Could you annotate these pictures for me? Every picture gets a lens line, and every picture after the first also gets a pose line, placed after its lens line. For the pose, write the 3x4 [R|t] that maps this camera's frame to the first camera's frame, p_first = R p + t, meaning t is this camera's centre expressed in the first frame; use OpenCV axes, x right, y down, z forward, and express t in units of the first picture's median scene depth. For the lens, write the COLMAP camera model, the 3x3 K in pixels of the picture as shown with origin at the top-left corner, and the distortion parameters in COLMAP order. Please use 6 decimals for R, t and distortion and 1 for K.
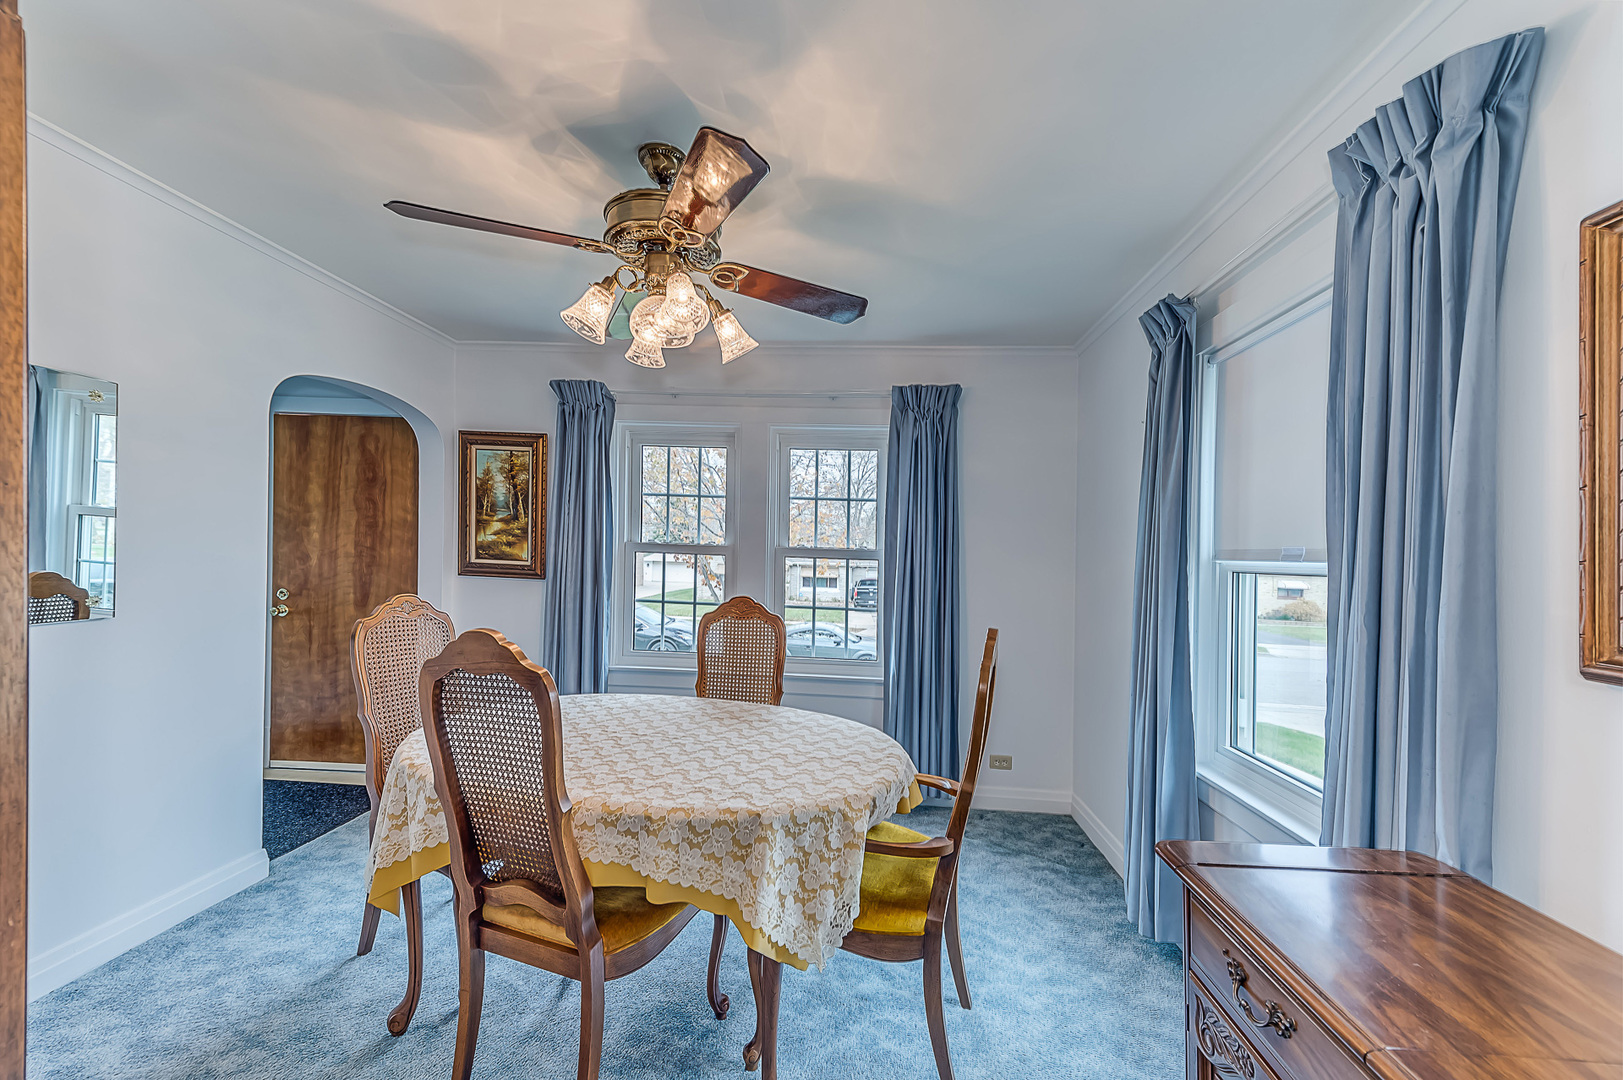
lens RADIAL K [[647.2, 0, 811.5], [0, 647.2, 540.0], [0, 0, 1]] dist [0.023138, -0.000049]
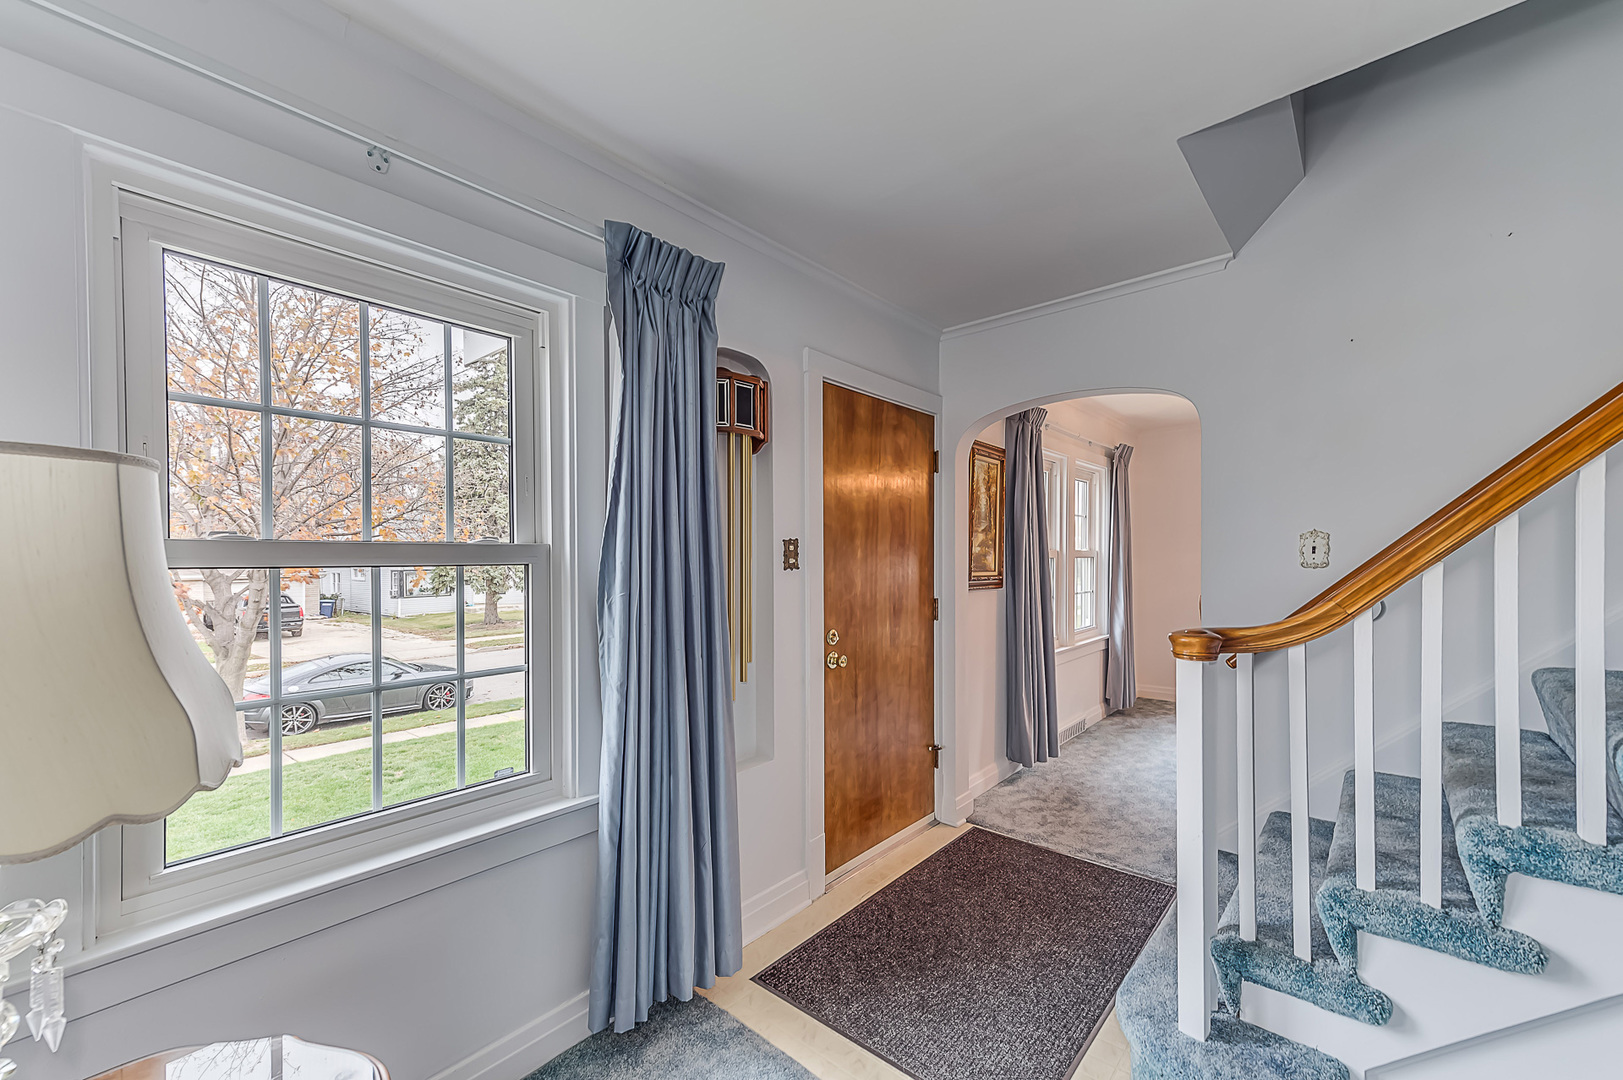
lens RADIAL K [[643.1, 0, 805.7], [0, 643.1, 553.3], [0, 0, 1]] dist [-0.001070, -0.000172]
pose [[0.607825, -0.033876, 0.793348, -1.375918], [0.012196, 0.999370, 0.033329, -0.032789], [-0.793978, -0.010583, 0.607855, 0.602065]]
